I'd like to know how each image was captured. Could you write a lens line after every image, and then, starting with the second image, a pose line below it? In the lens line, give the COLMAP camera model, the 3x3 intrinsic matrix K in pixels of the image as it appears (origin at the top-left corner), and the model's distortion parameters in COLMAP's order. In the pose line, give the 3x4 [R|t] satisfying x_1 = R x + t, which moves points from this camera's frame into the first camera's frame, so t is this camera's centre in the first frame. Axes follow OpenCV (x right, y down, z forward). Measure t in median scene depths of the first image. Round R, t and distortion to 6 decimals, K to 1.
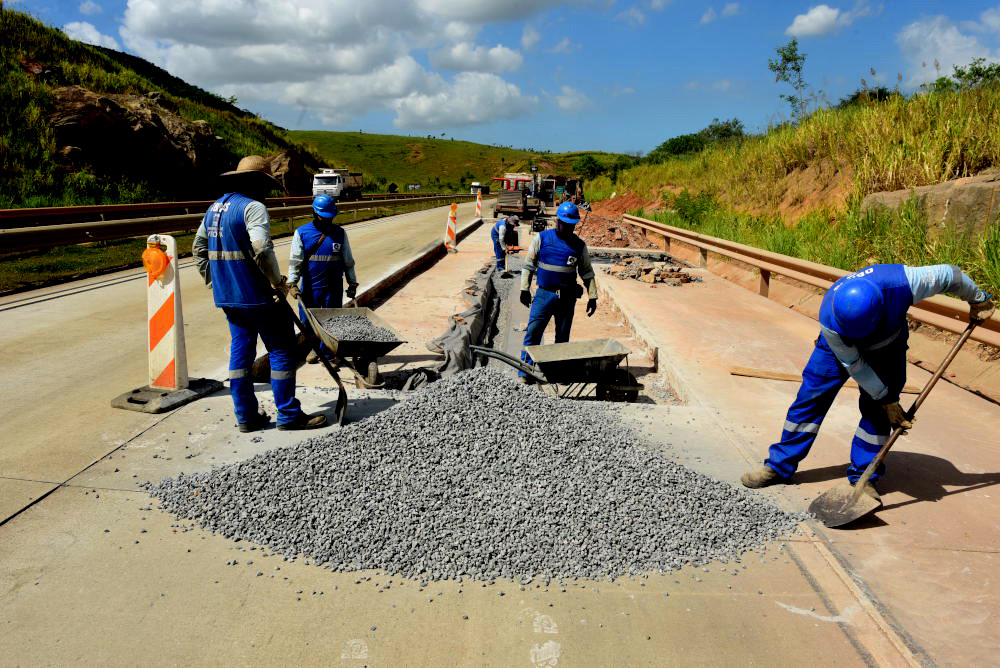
lens RADIAL K [[696.1, 0, 500.0], [0, 696.1, 334.0], [0, 0, 1]] dist [-0.049522, -0.003488]
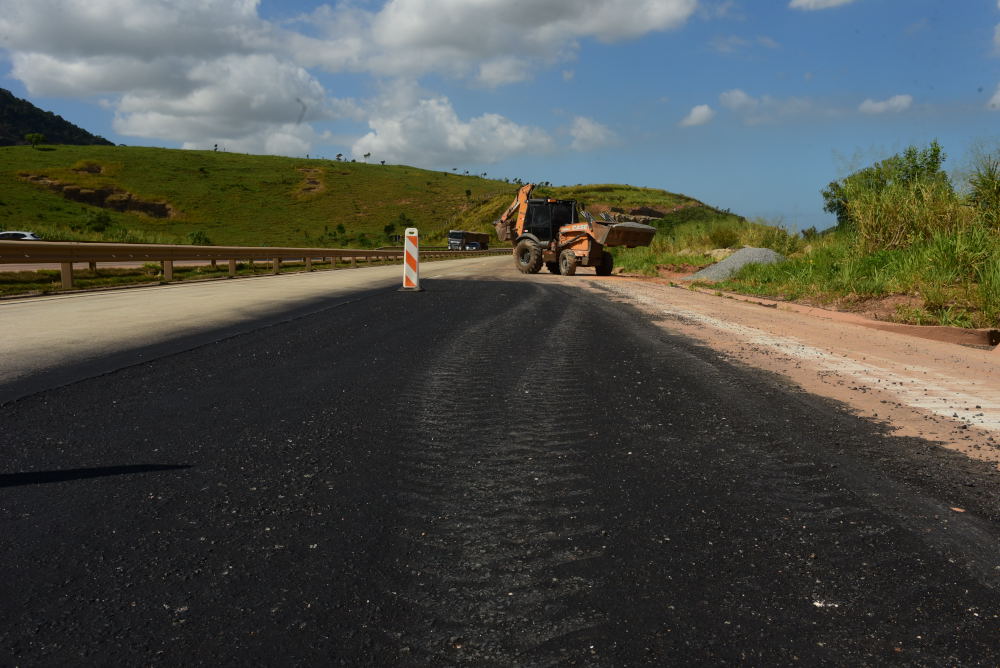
lens RADIAL K [[901.3, 0, 495.6], [0, 901.3, 330.6], [0, 0, 1]] dist [0.004588, 0.007926]
pose [[0.999671, -0.017746, 0.018507, 0.063279], [0.019761, 0.993163, -0.115054, -0.340504], [-0.016338, 0.115382, 0.993187, 1.728605]]
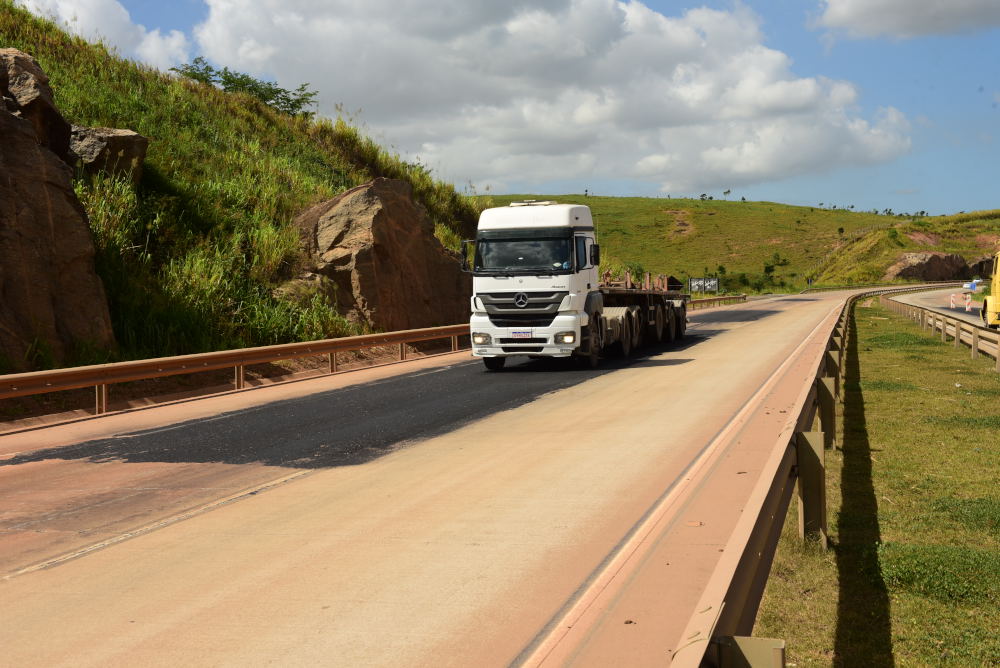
lens RADIAL K [[1113.9, 0, 500.0], [0, 1113.9, 334.0], [0, 0, 1]] dist [0.082852, 0.000758]
pose [[0.963983, -0.012322, -0.265678, -0.121816], [-0.031049, 0.986882, -0.158429, -0.120880], [0.264145, 0.160972, 0.950955, 0.554264]]
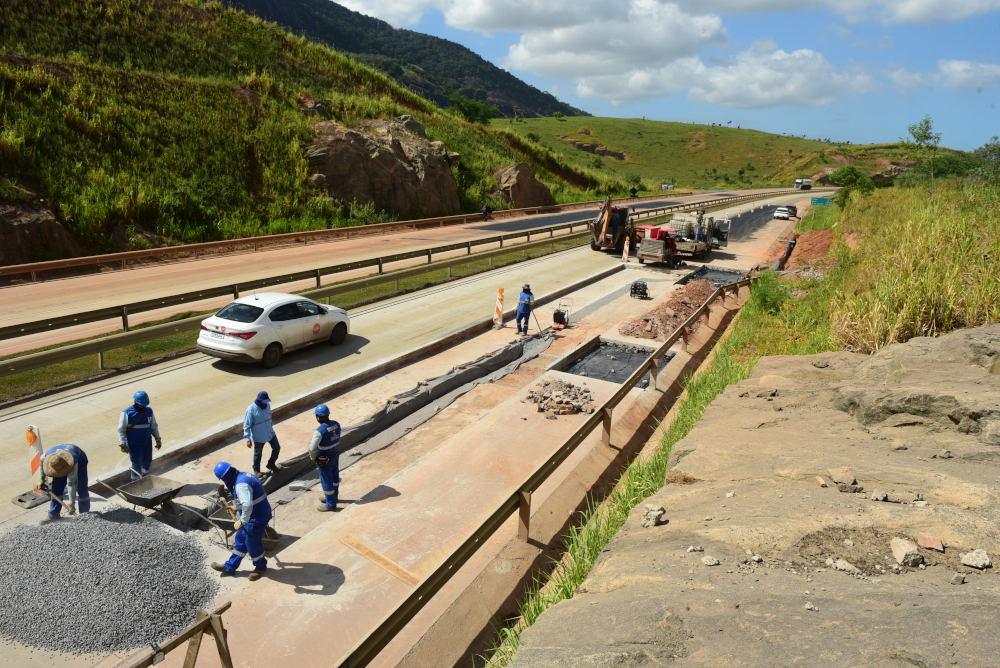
lens RADIAL K [[689.9, 0, 495.1], [0, 689.9, 332.9], [0, 0, 1]] dist [-0.049431, -0.003734]
pose [[0.916455, 0.121938, -0.381106, 0.111736], [-0.111448, 0.992533, 0.049567, -0.049053], [0.384304, -0.002953, 0.923202, -0.028981]]
